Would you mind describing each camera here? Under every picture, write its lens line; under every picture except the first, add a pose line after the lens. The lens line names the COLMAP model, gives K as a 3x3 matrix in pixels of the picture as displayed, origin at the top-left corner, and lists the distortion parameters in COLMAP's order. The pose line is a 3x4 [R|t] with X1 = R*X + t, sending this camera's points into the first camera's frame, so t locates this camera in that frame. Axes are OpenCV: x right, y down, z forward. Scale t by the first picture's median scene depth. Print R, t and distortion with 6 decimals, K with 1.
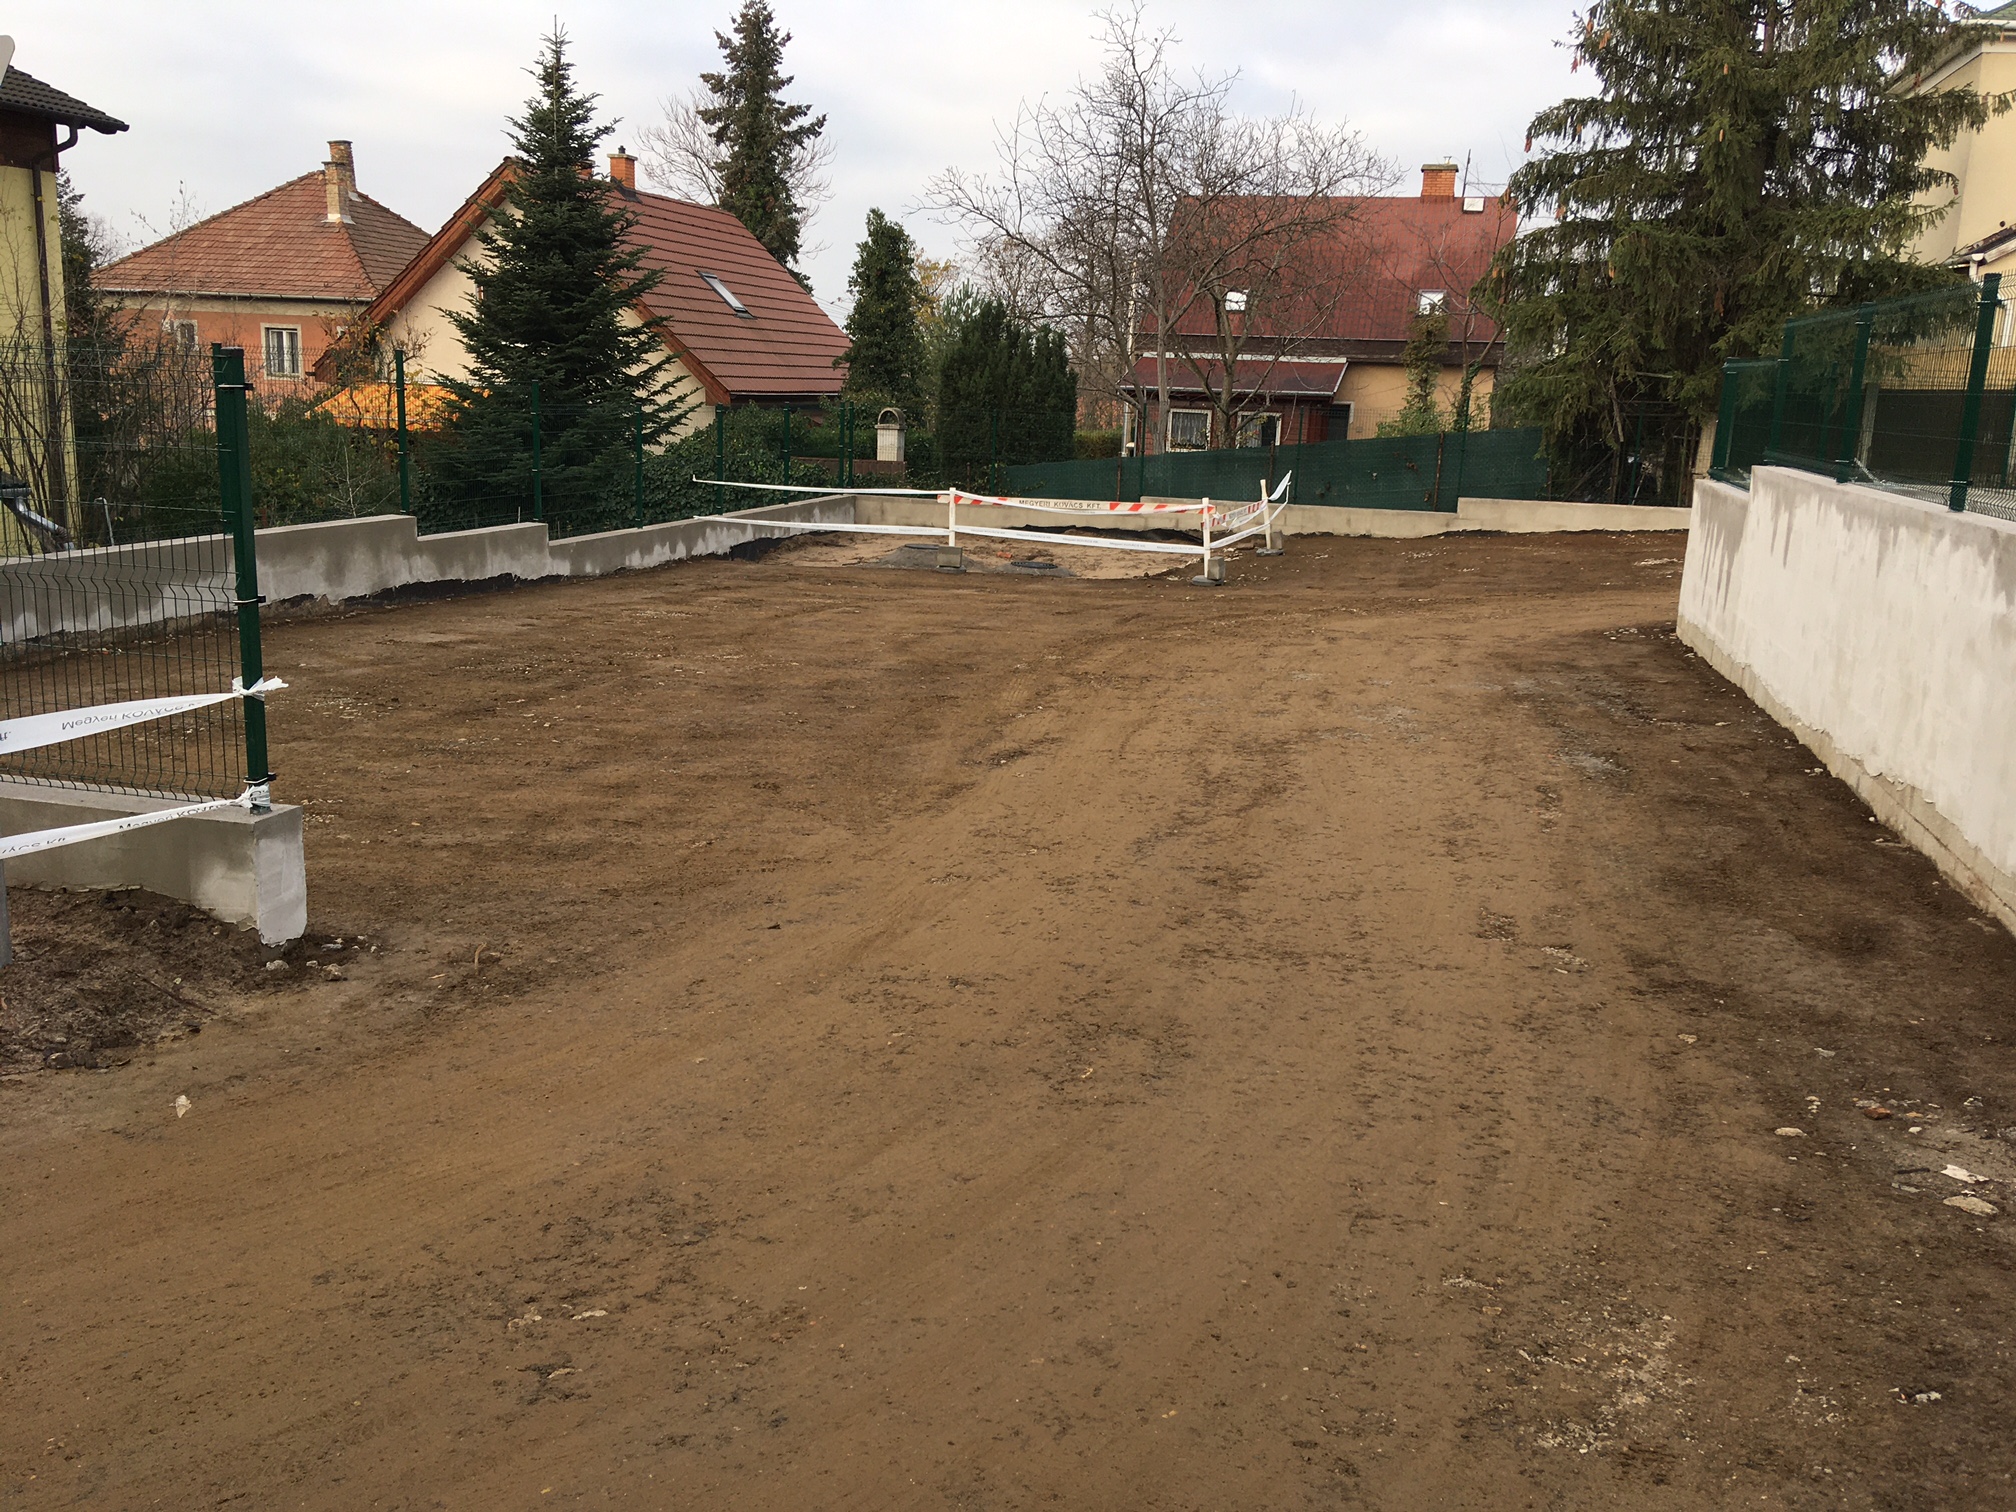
lens RADIAL K [[1694.8, 0, 1010.4], [0, 1694.8, 749.9], [0, 0, 1]] dist [0.119940, -0.180566]
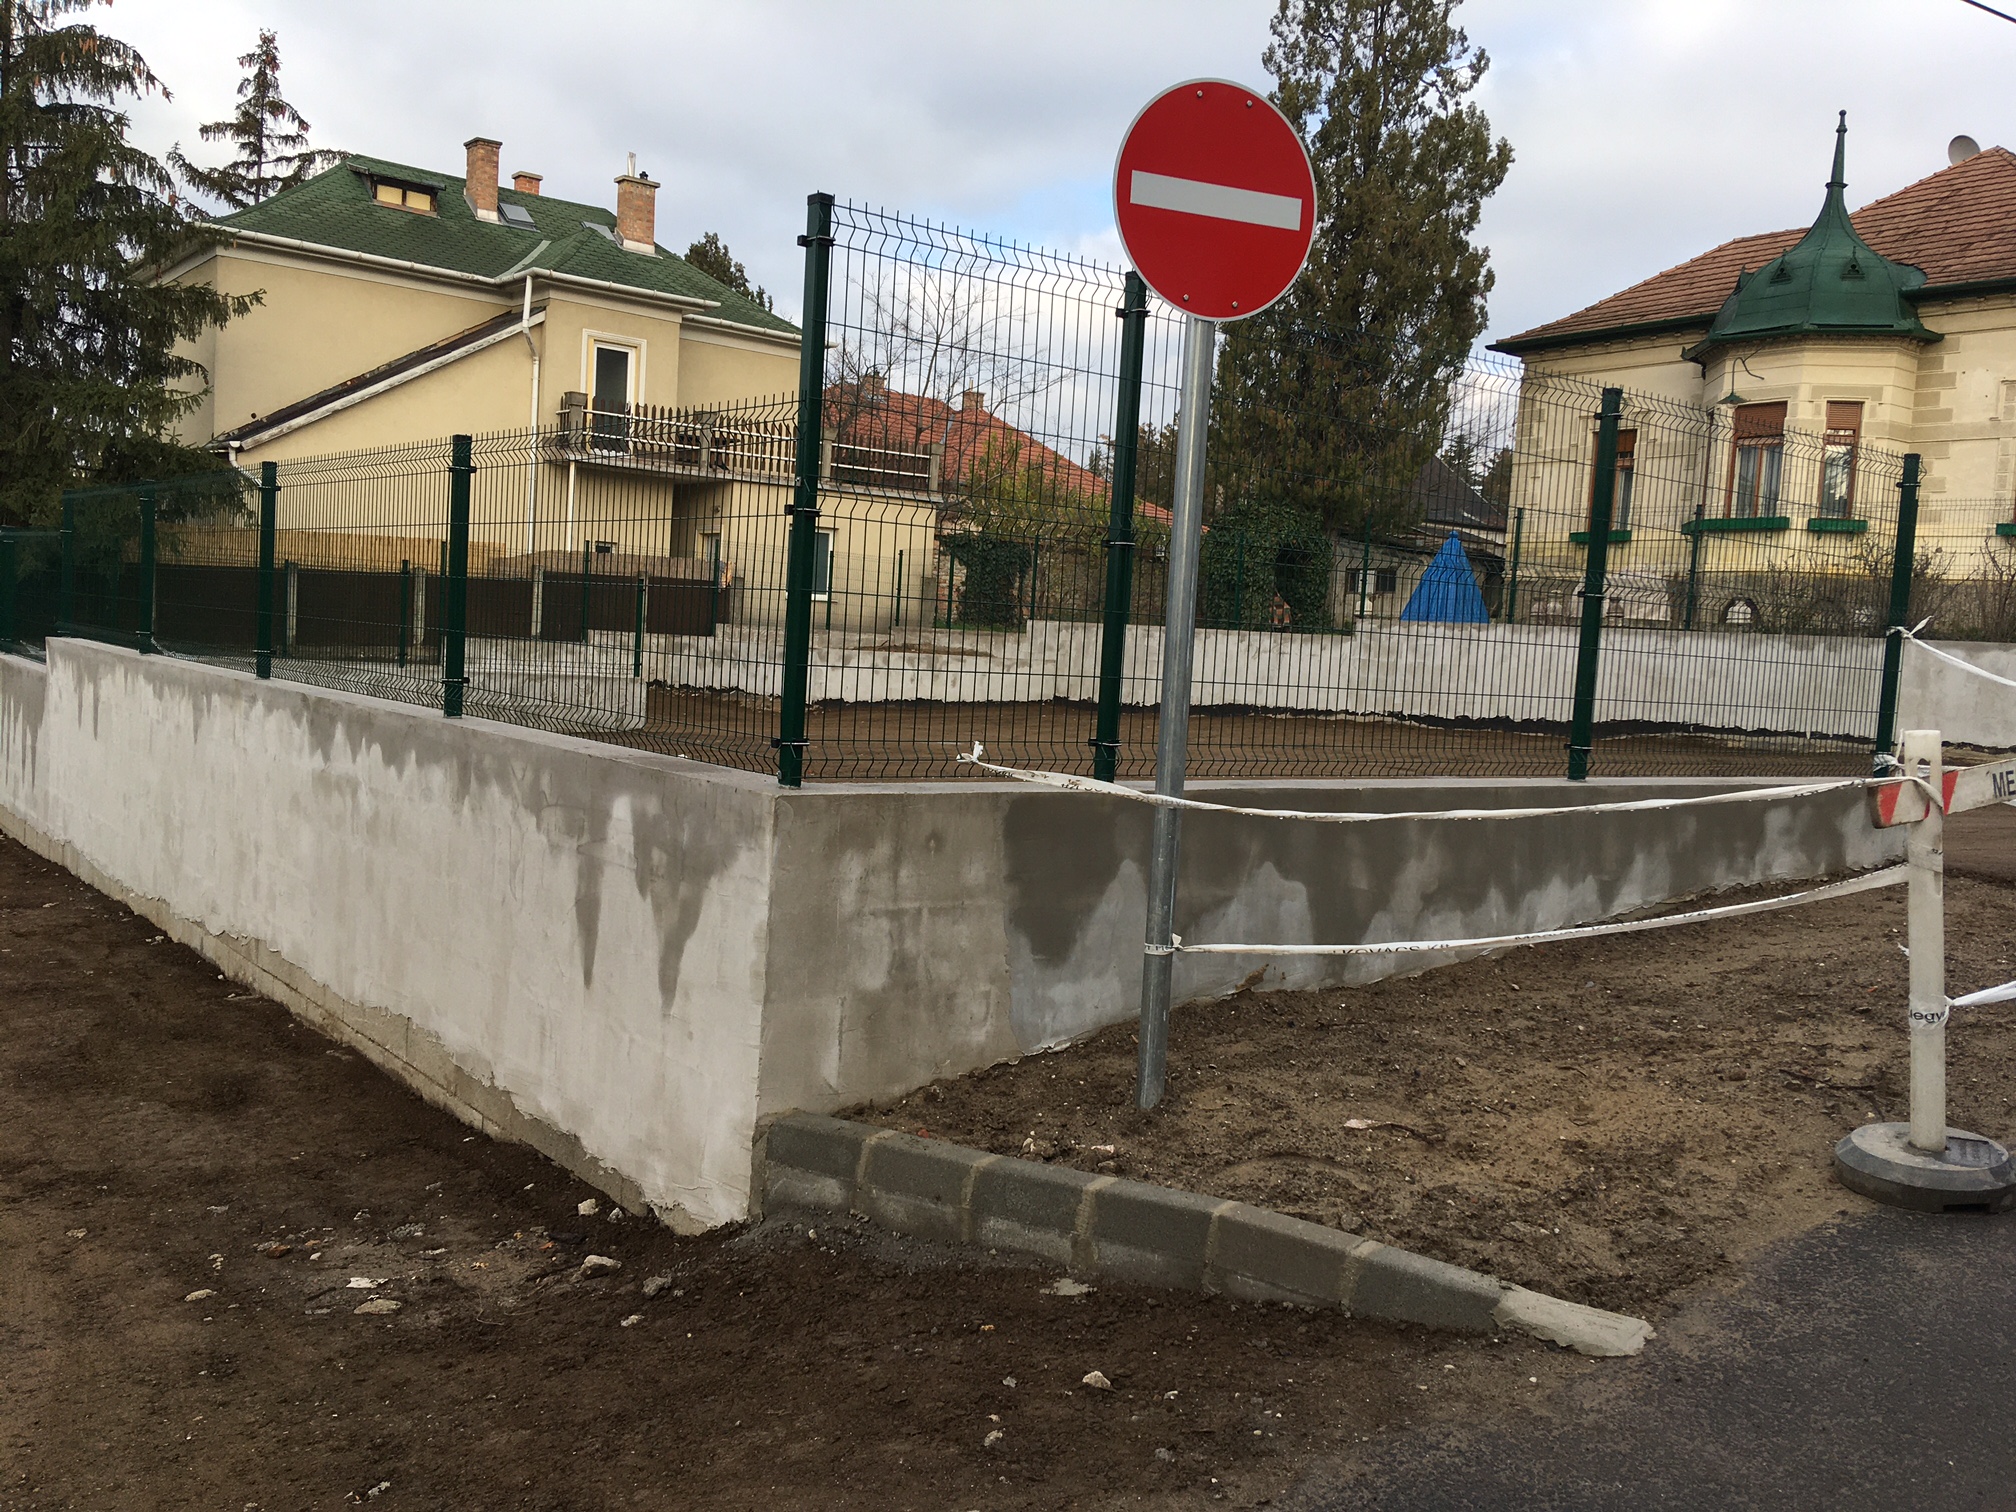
lens RADIAL K [[1694.8, 0, 1007.4], [0, 1694.8, 746.2], [0, 0, 1]] dist [0.119940, -0.180566]
pose [[0.608575, -0.054034, 0.791655, -0.011667], [0.133233, 0.990473, -0.034817, 0.001307], [-0.782231, 0.126663, 0.609976, -0.004278]]
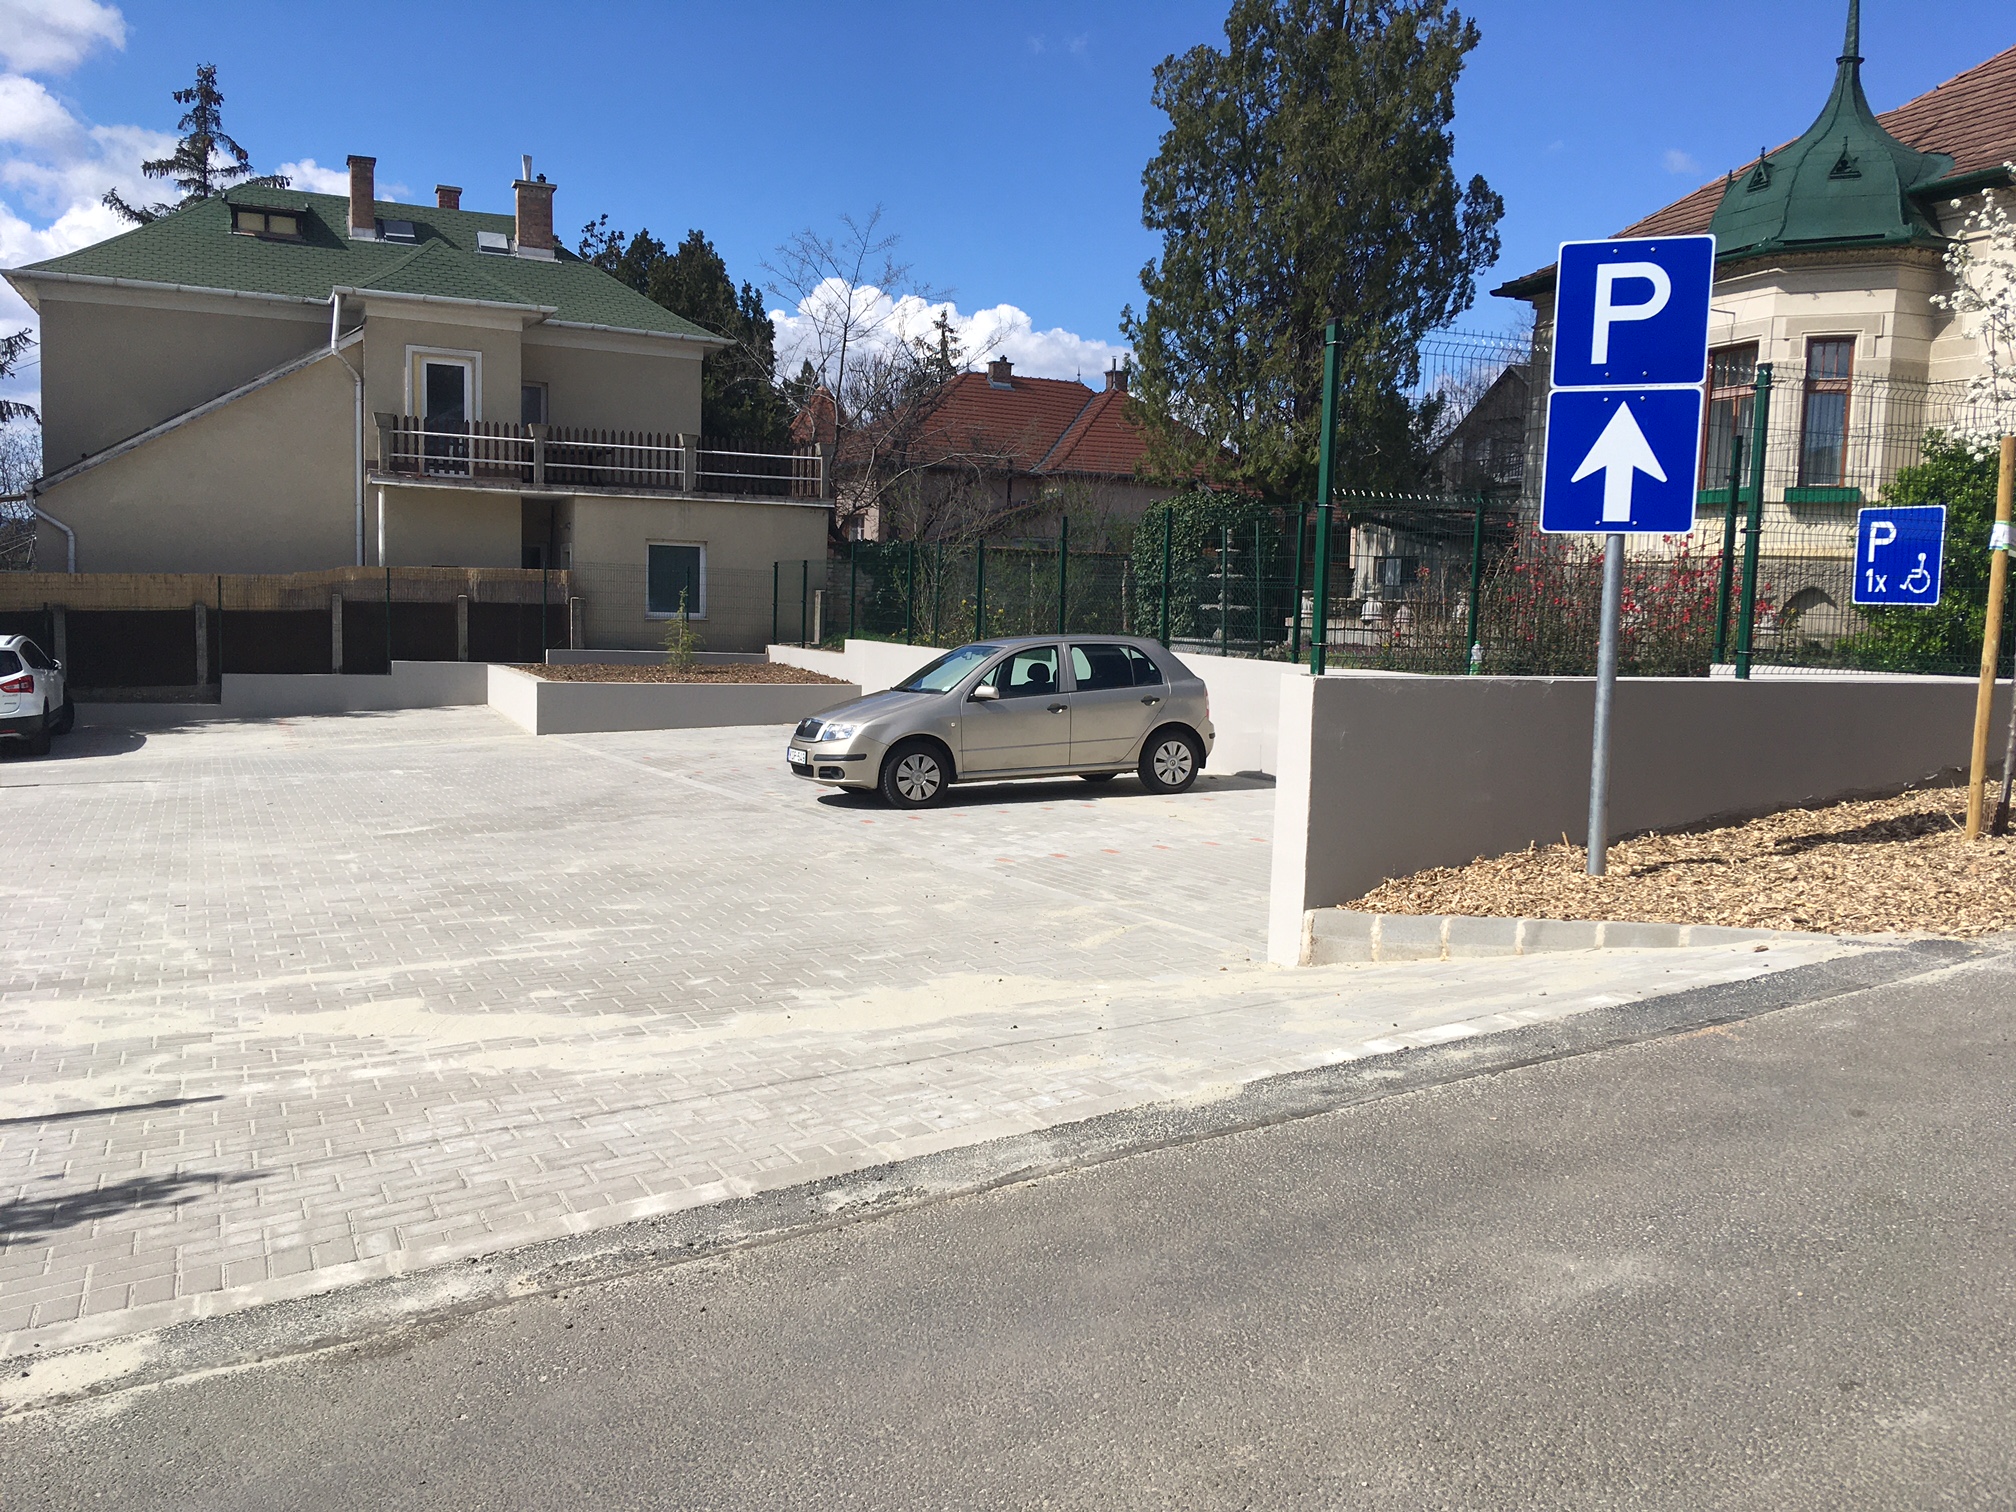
lens RADIAL K [[1694.8, 0, 1015.0], [0, 1694.8, 755.5], [0, 0, 1]] dist [0.119940, -0.180566]
pose [[0.780396, -0.073683, 0.620929, 0.976102], [0.132258, 0.990016, -0.048744, 0.032302], [-0.611138, 0.120163, 0.782350, -0.515490]]
